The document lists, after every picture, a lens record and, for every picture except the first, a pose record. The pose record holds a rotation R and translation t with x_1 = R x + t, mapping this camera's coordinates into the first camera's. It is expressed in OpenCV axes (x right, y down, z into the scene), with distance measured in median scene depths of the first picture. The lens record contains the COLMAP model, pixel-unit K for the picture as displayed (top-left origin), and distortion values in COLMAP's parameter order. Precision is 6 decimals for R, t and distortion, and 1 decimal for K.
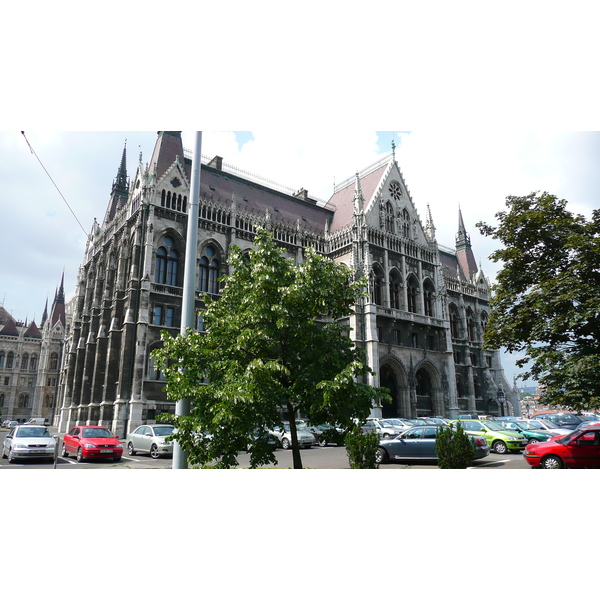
lens RADIAL K [[462.9, 0, 298.3], [0, 462.9, 298.9], [0, 0, 1]] dist [-0.019144, 0.001552]
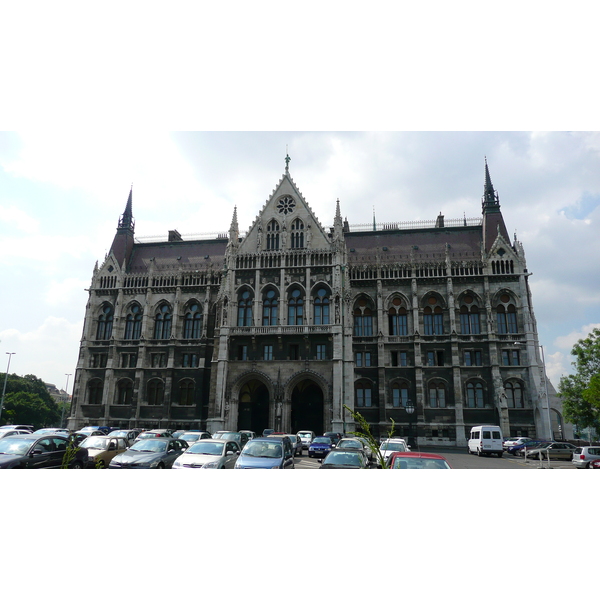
lens RADIAL K [[462.9, 0, 301.5], [0, 462.9, 302.3], [0, 0, 1]] dist [-0.019144, 0.001552]
pose [[0.681296, -0.187899, -0.707481, 0.968472], [0.175108, 0.980268, -0.091721, 0.078489], [0.710755, -0.061396, 0.700755, 0.325214]]
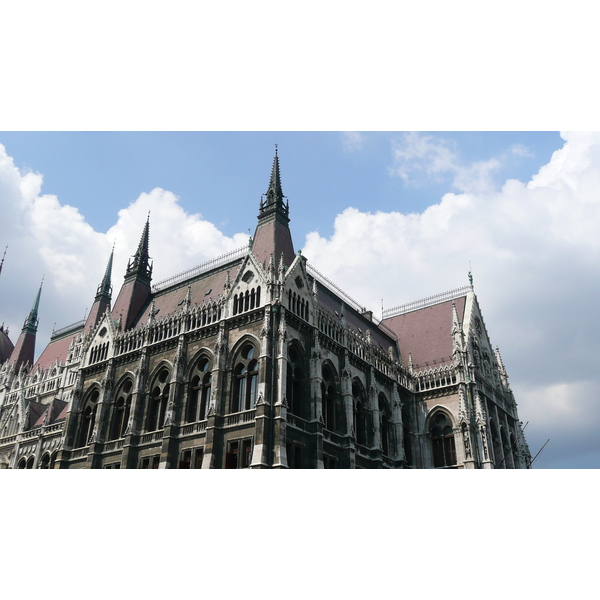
lens RADIAL K [[586.4, 0, 303.2], [0, 586.4, 299.6], [0, 0, 1]] dist [-0.078747, 0.000000]
pose [[0.952664, 0.157814, 0.259859, -0.421879], [-0.091346, 0.963812, -0.250446, 0.019341], [-0.289979, 0.214853, 0.932604, 0.066869]]
